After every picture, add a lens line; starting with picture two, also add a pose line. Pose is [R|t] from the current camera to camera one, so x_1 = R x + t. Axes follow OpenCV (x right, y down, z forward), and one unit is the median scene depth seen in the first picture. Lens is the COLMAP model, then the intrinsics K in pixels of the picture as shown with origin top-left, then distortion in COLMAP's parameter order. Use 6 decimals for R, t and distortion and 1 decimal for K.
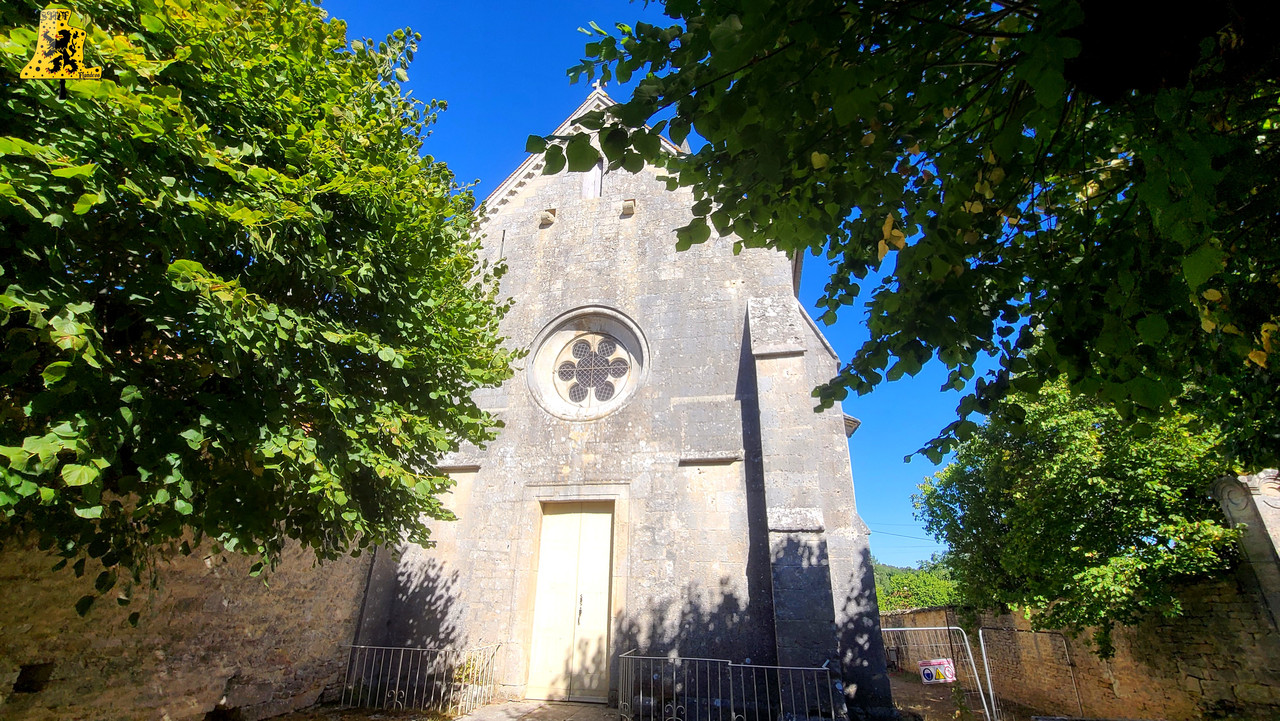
lens RADIAL K [[523.6, 0, 641.1], [0, 523.6, 363.8], [0, 0, 1]] dist [0.008343, -0.000055]
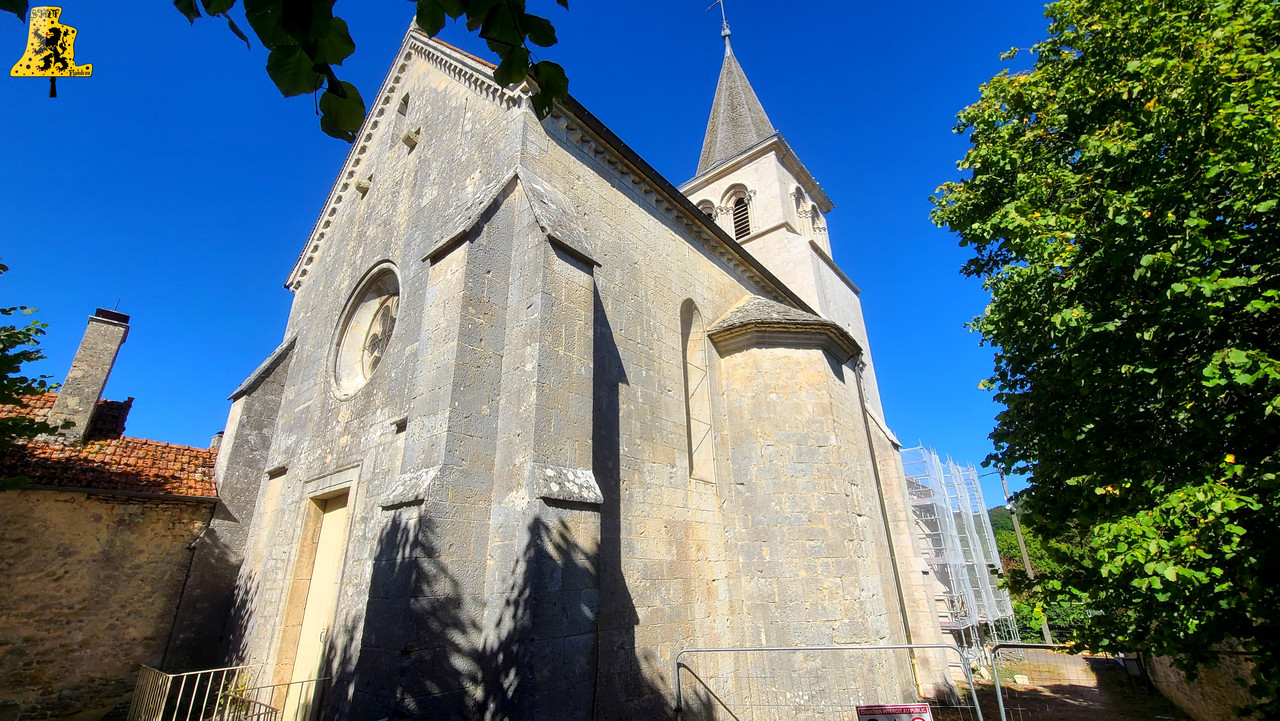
lens RADIAL K [[523.6, 0, 640.6], [0, 523.6, 359.7], [0, 0, 1]] dist [0.008343, -0.000055]
pose [[0.883399, -0.211948, -0.417952, 0.812366], [0.214711, 0.975816, -0.041027, 0.223563], [0.416540, -0.053496, 0.907542, 0.527846]]
